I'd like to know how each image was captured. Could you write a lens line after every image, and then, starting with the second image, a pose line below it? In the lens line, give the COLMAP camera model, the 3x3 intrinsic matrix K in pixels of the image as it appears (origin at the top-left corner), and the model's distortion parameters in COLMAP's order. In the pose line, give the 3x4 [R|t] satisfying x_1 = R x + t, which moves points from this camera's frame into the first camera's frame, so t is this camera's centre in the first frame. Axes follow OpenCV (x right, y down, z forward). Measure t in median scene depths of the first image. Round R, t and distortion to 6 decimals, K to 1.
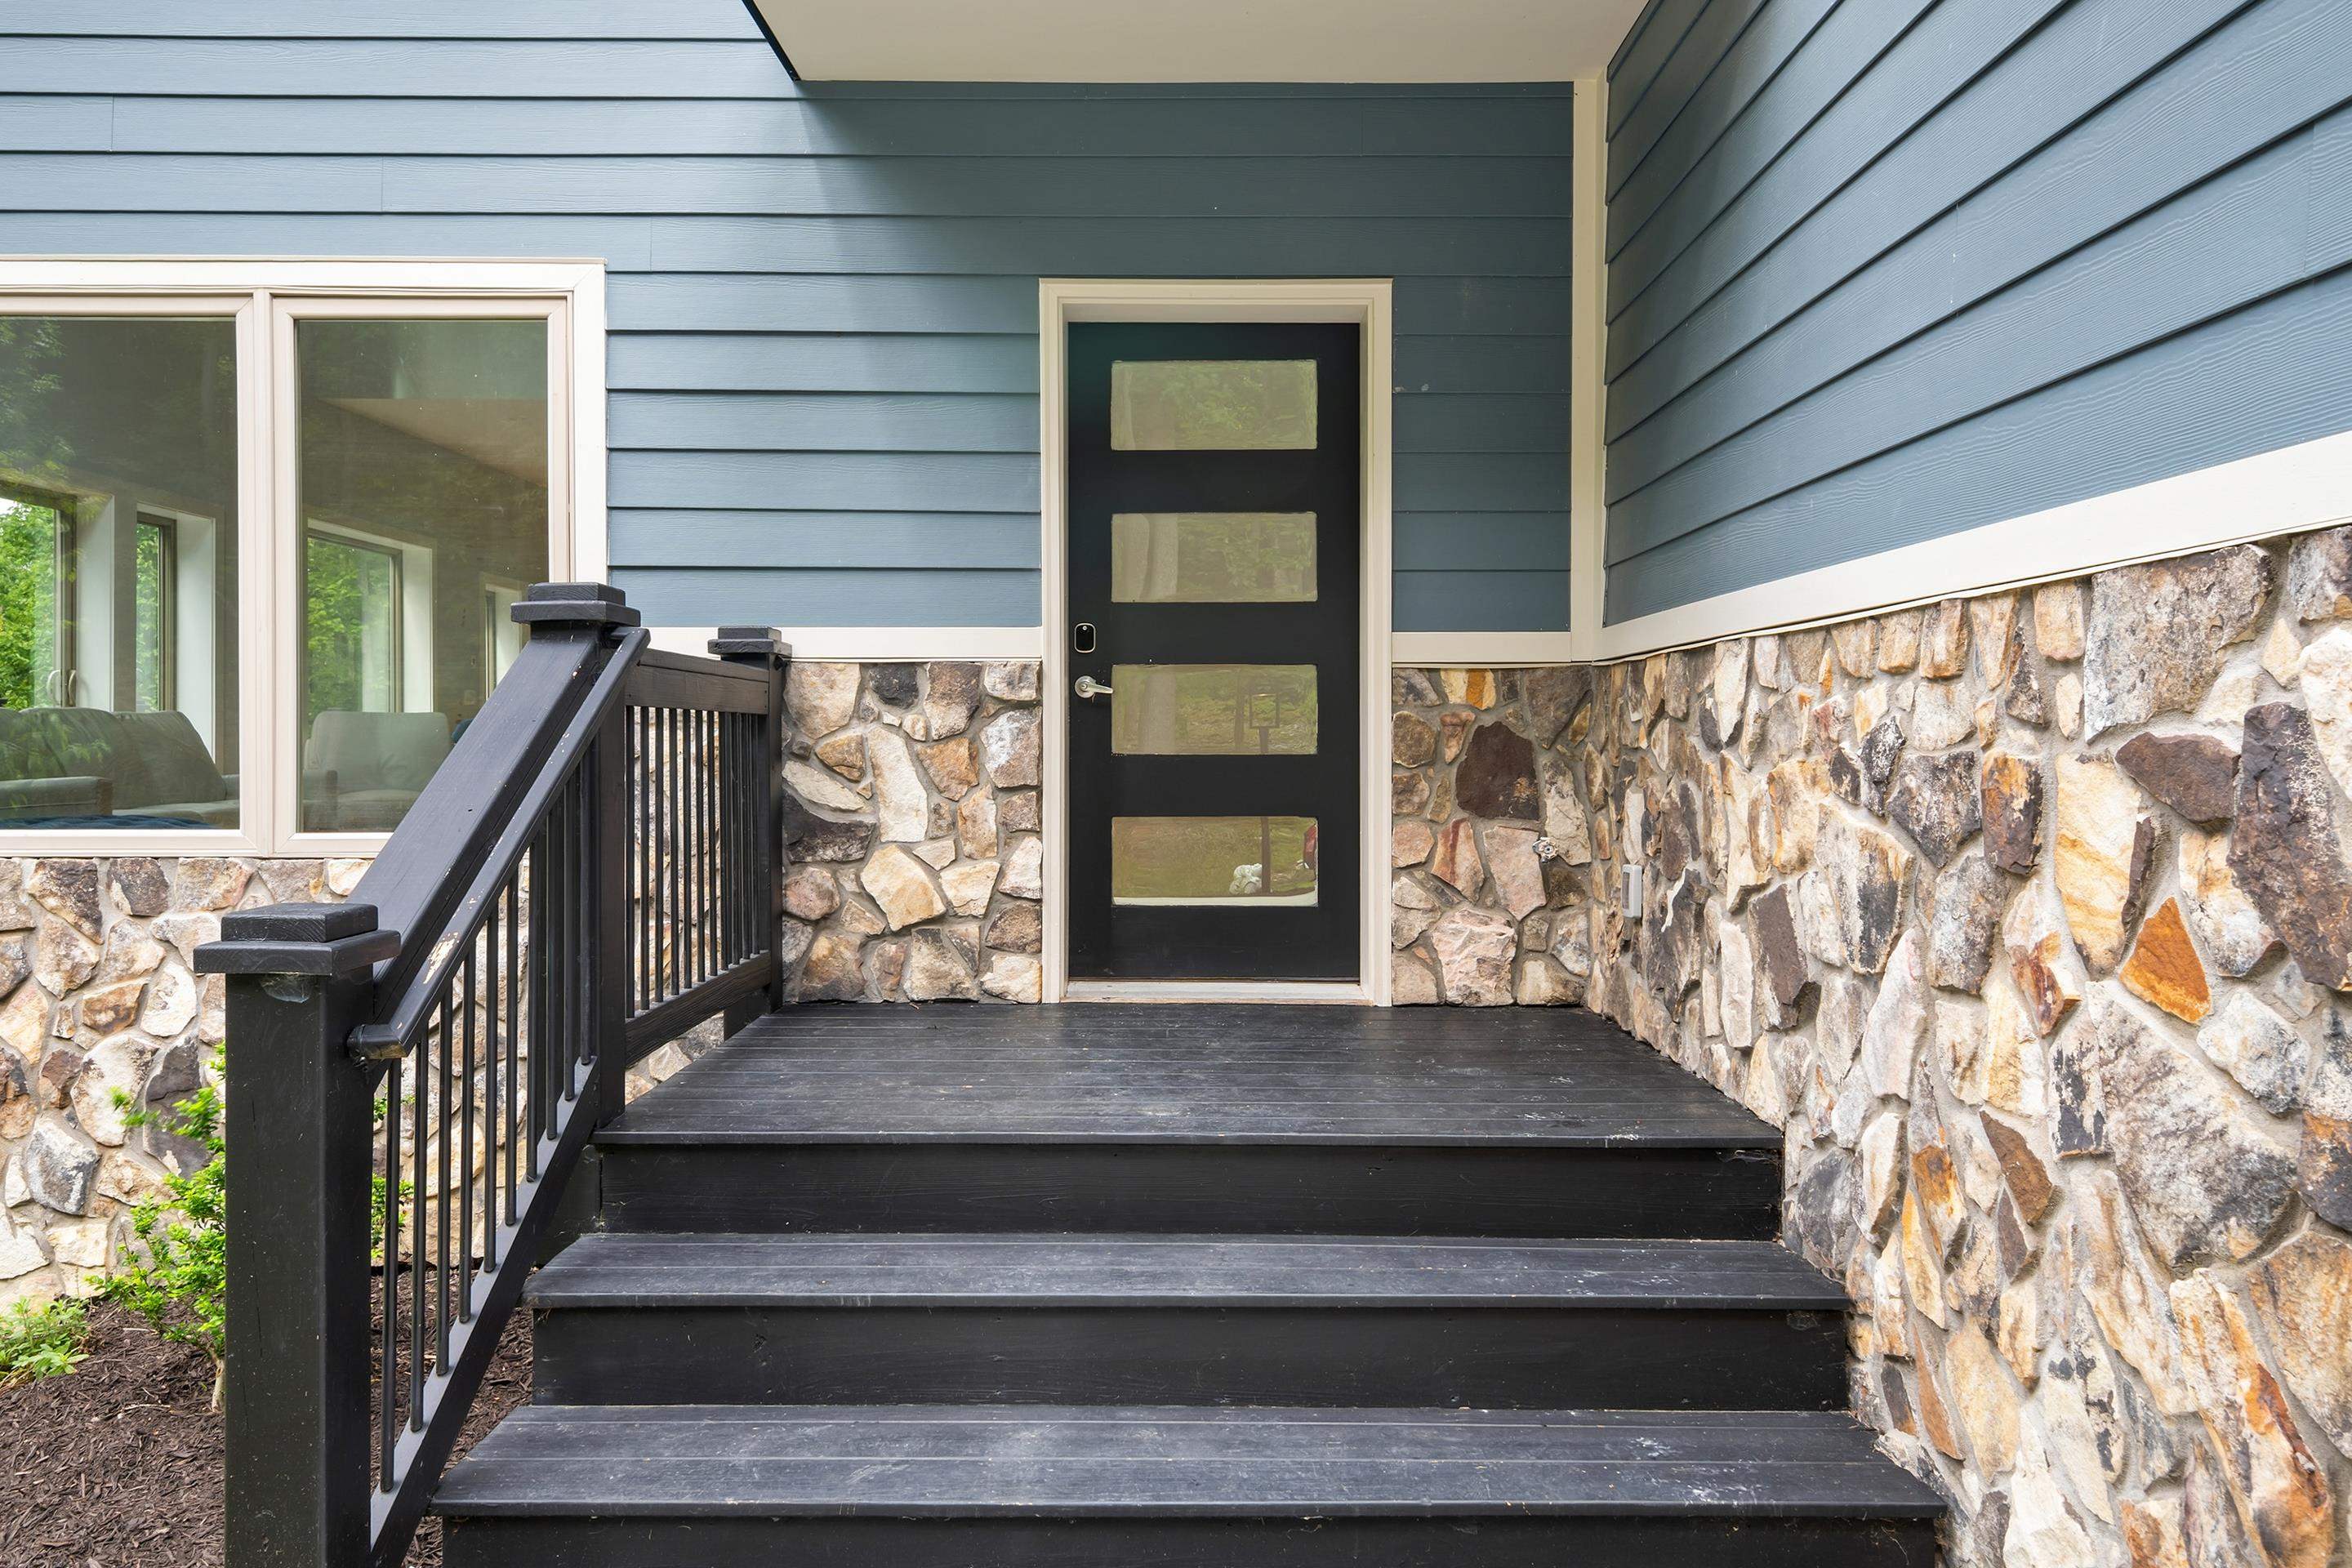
lens RADIAL K [[1605.6, 0, 1166.5], [0, 1605.6, 739.7], [0, 0, 1]] dist [0.010231, 0.000729]
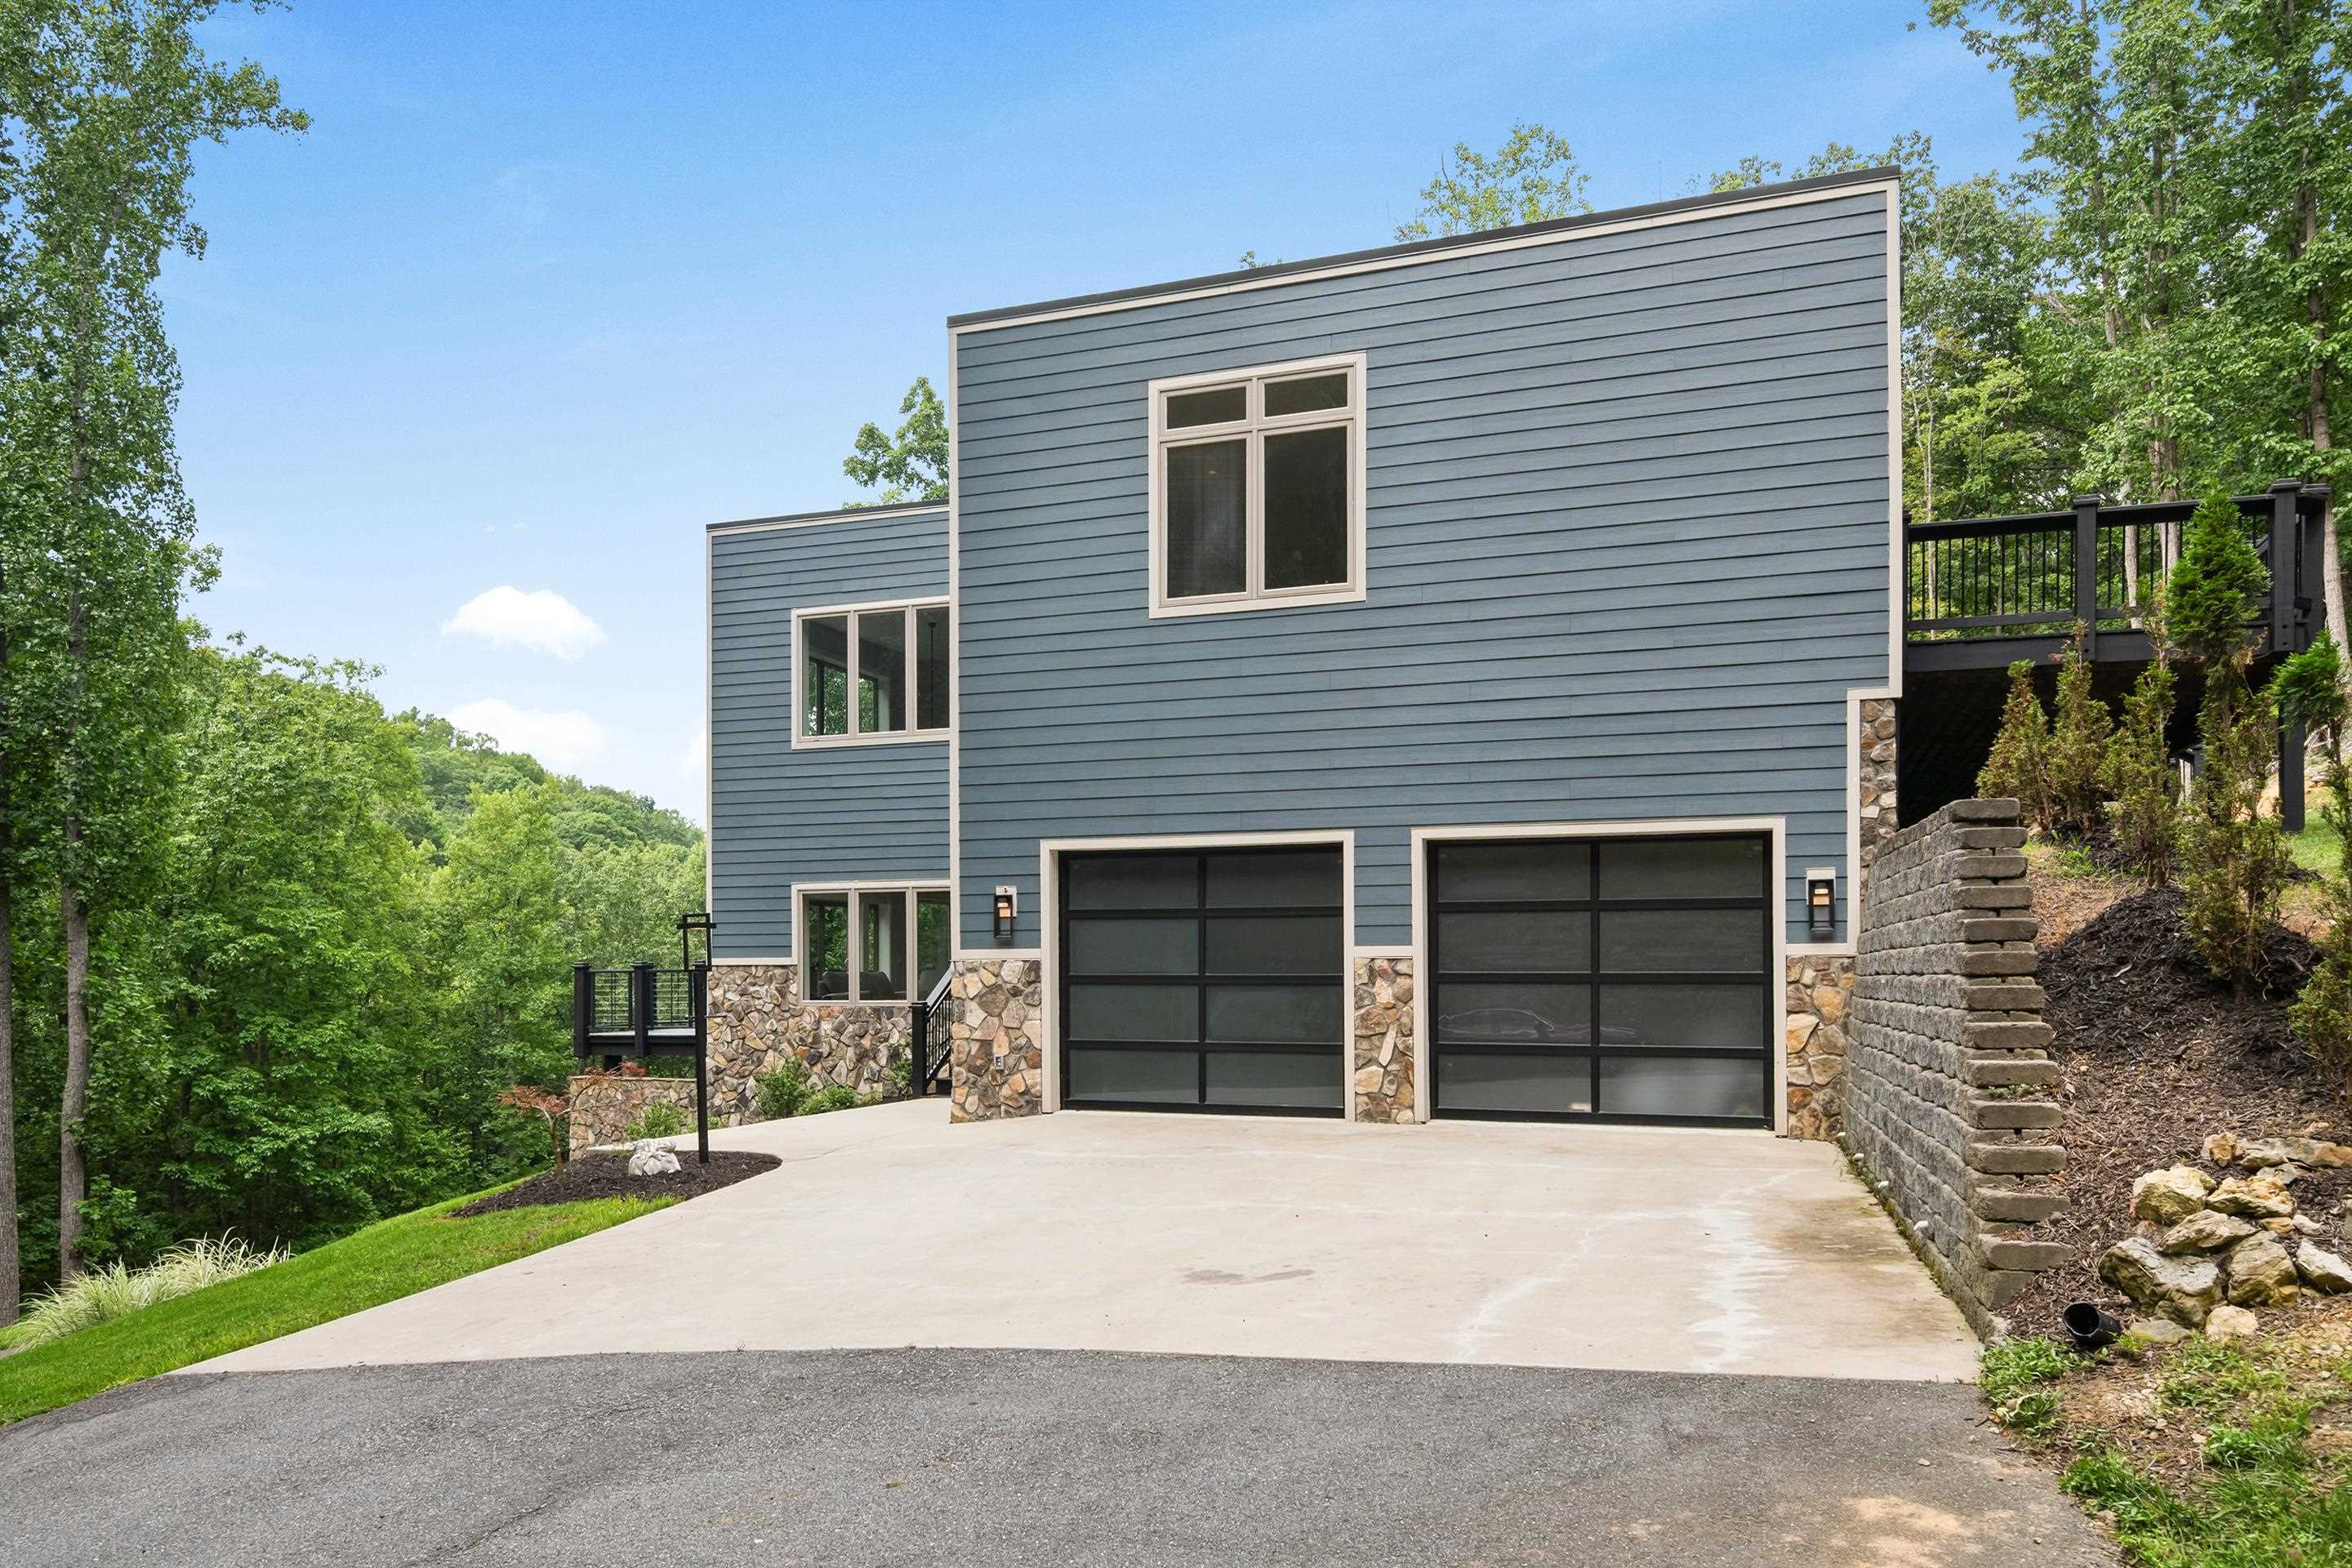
lens RADIAL K [[1689.5, 0, 1132.1], [0, 1689.5, 950.8], [0, 0, 1]] dist [0.005315, 0.004166]
pose [[0.934378, -0.012608, -0.356061, 1.826699], [0.008876, 0.999887, -0.012114, -0.024580], [0.356174, 0.008159, 0.934384, -3.427807]]
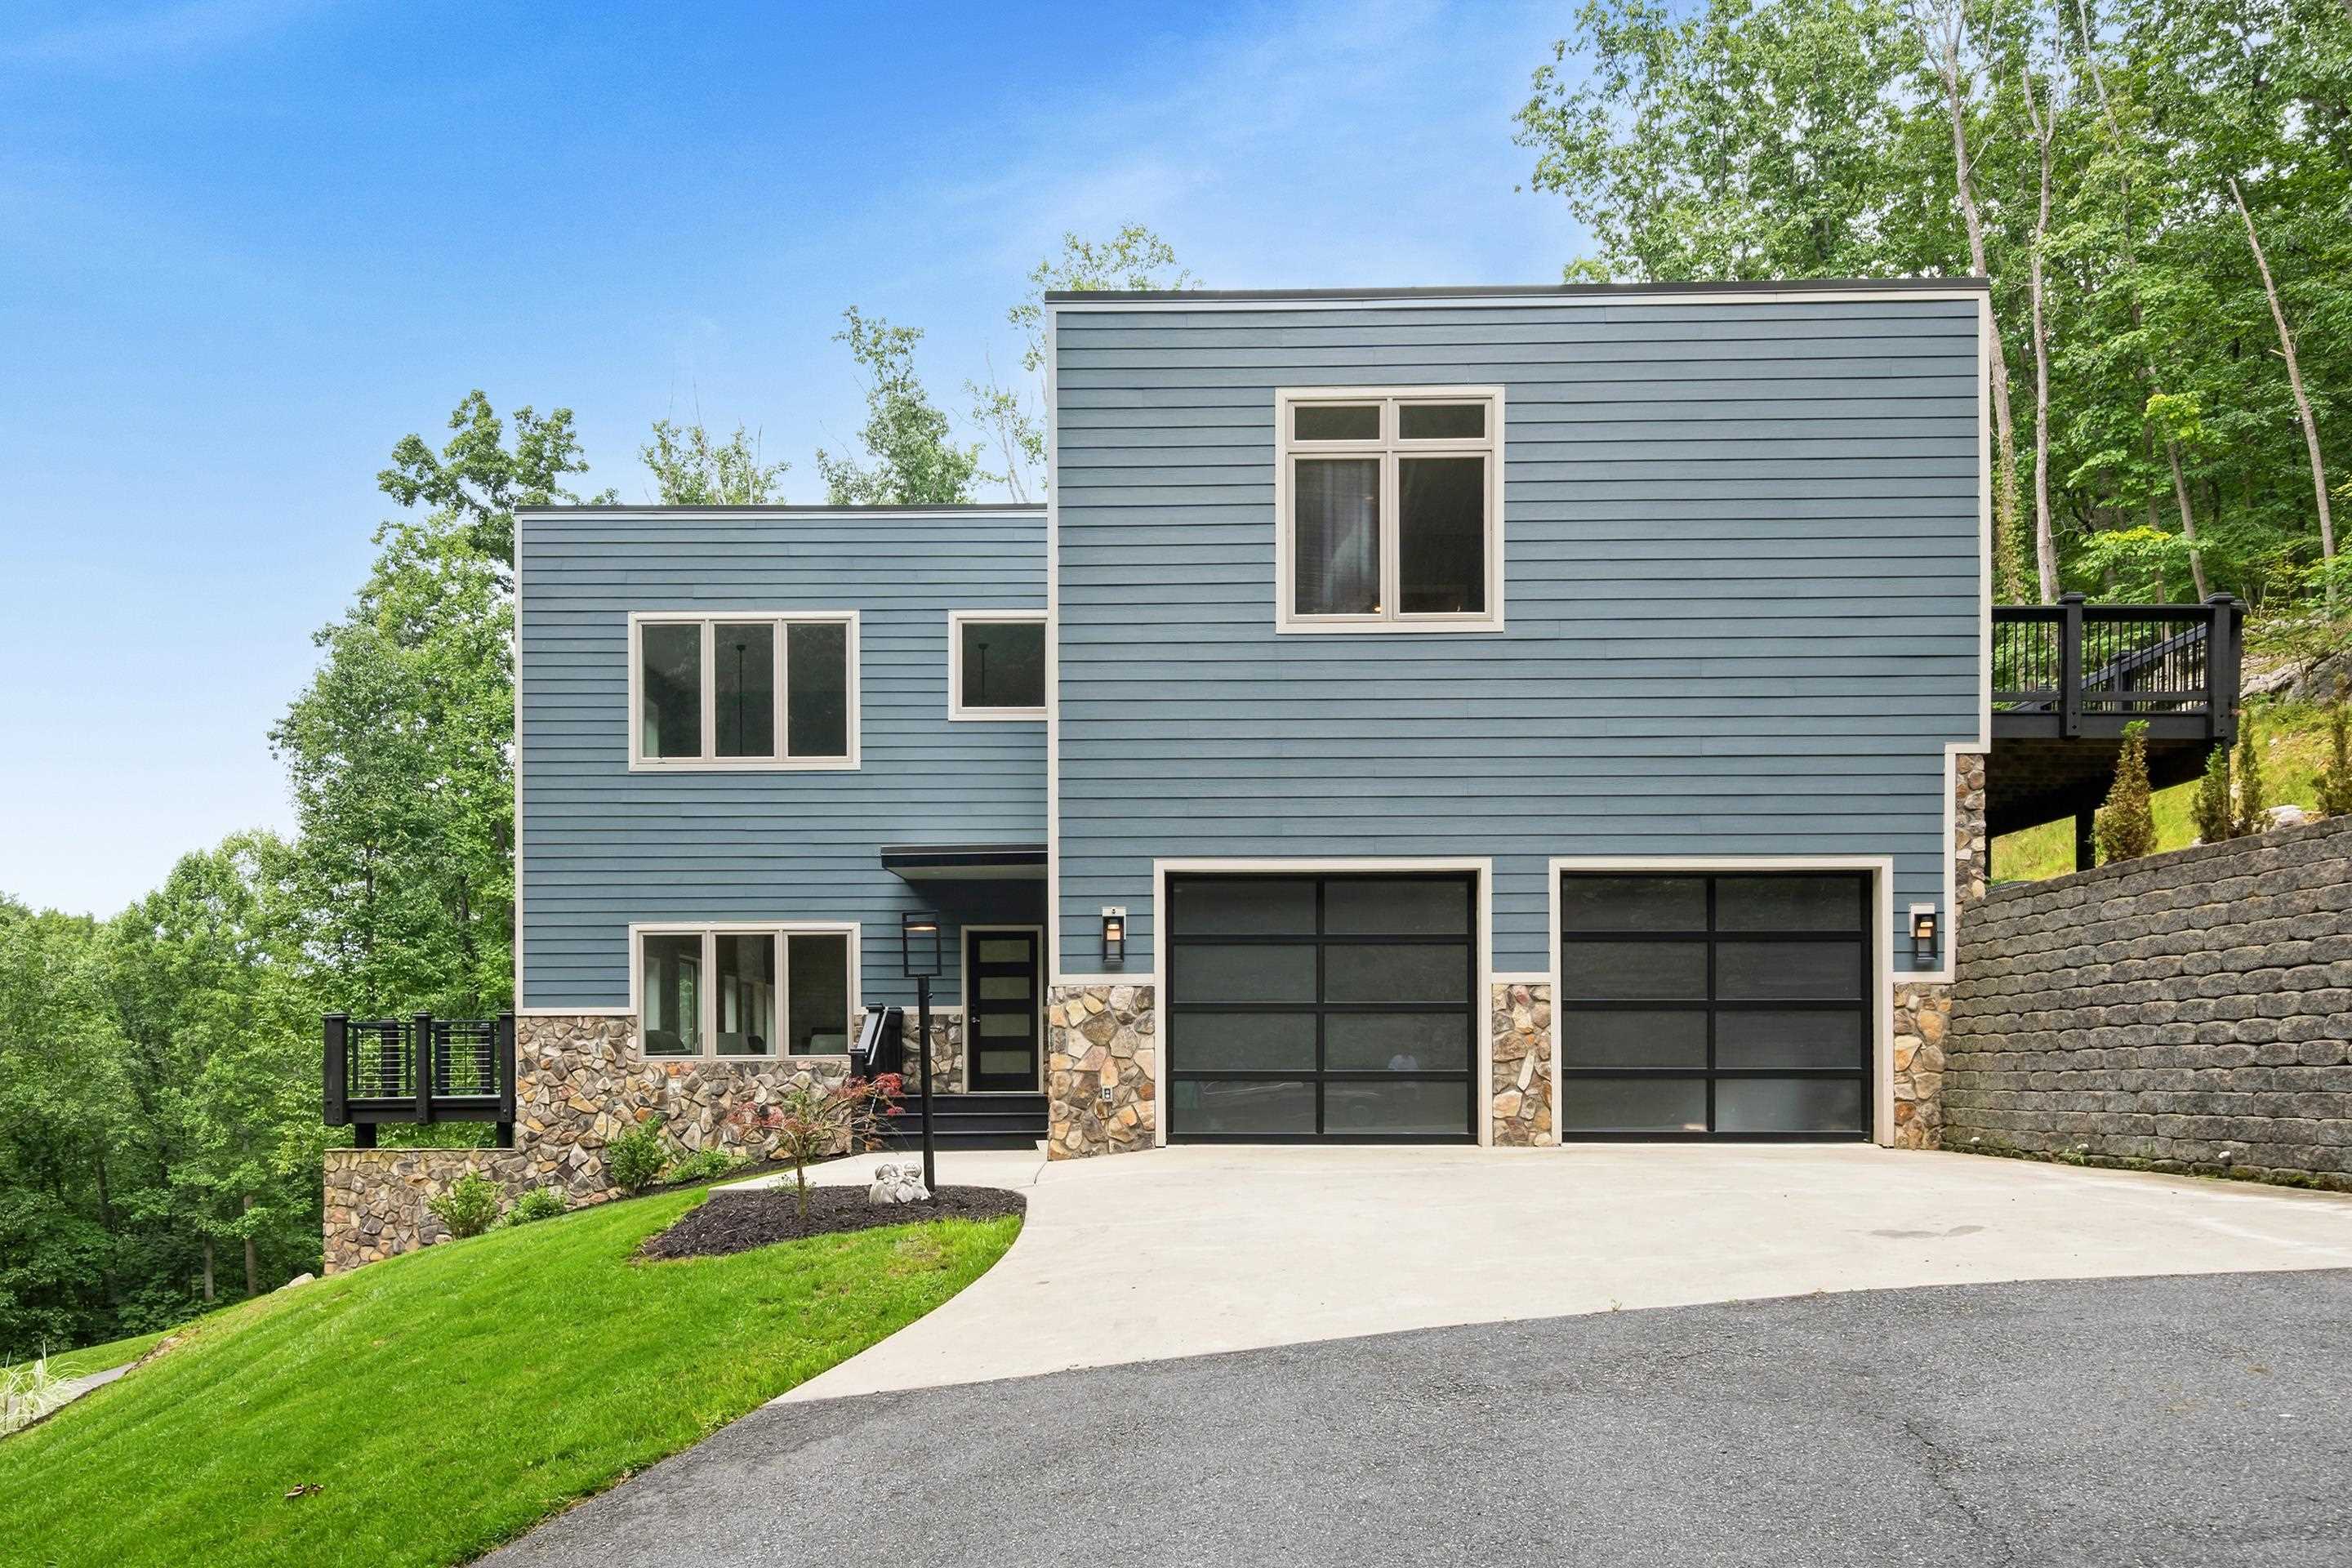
lens RADIAL K [[1724.4, 0, 1171.8], [0, 1724.4, 1061.6], [0, 0, 1]] dist [0.010414, 0.002013]
pose [[0.999795, -0.008507, -0.018390, 0.566913], [0.008372, 0.999938, -0.007395, 0.116849], [0.018452, 0.007239, 0.999804, -3.596886]]
